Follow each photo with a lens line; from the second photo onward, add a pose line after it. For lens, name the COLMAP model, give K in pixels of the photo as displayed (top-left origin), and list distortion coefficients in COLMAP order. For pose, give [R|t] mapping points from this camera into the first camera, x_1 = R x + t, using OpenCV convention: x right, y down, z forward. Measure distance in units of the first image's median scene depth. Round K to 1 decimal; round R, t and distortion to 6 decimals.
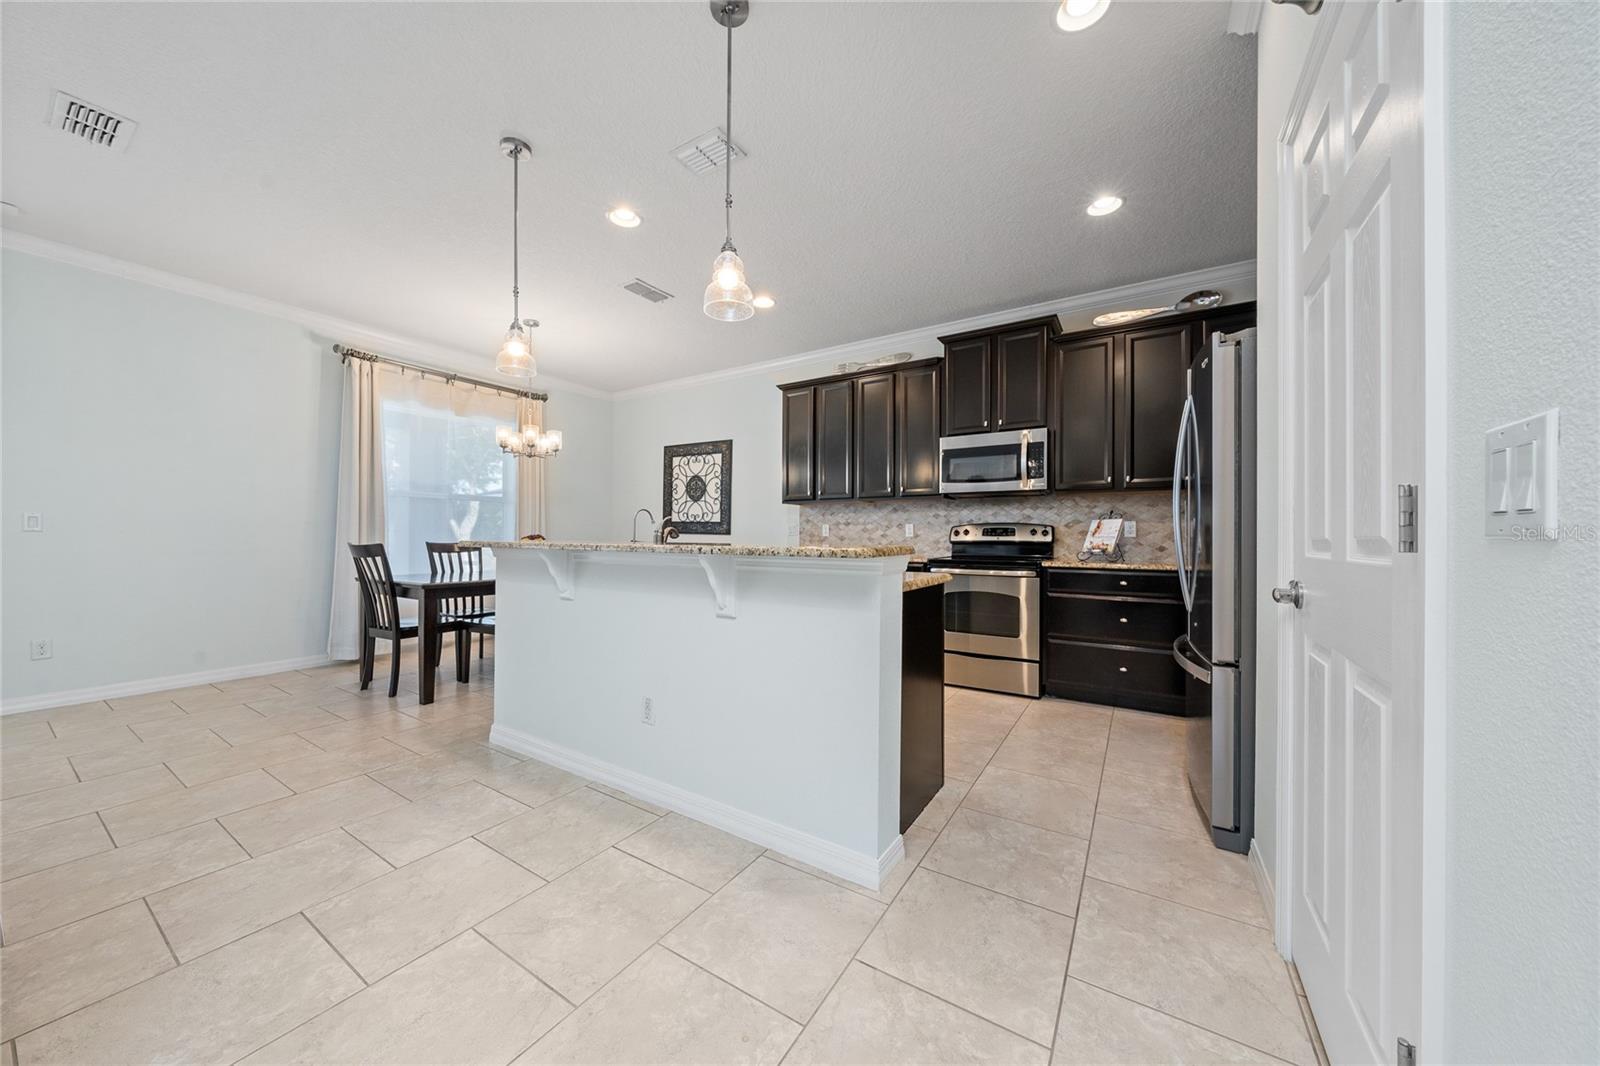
lens RADIAL K [[550.7, 0, 806.7], [0, 550.7, 531.4], [0, 0, 1]] dist [-0.002242, 0.000211]
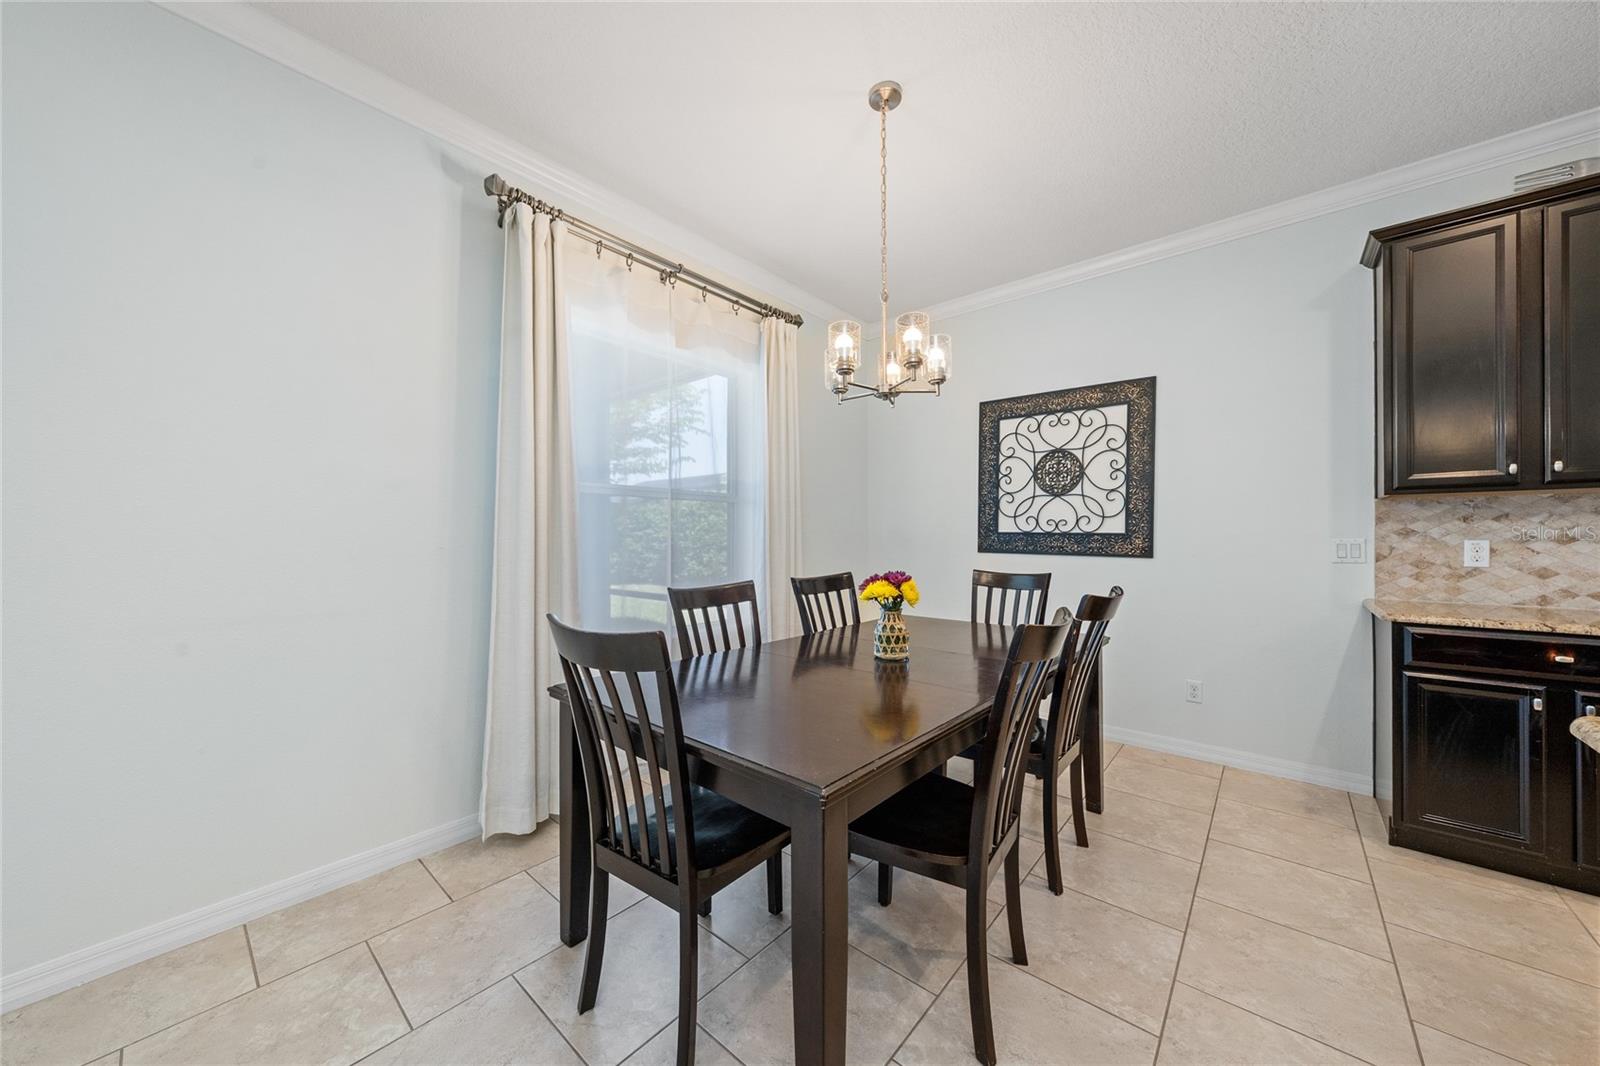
lens RADIAL K [[550.7, 0, 793.6], [0, 550.7, 536.4], [0, 0, 1]] dist [-0.002242, 0.000211]
pose [[0.987526, -0.005412, -0.157361, -0.387987], [0.006681, 0.999949, 0.007531, -0.020308], [0.157312, -0.008489, 0.987512, 0.421592]]
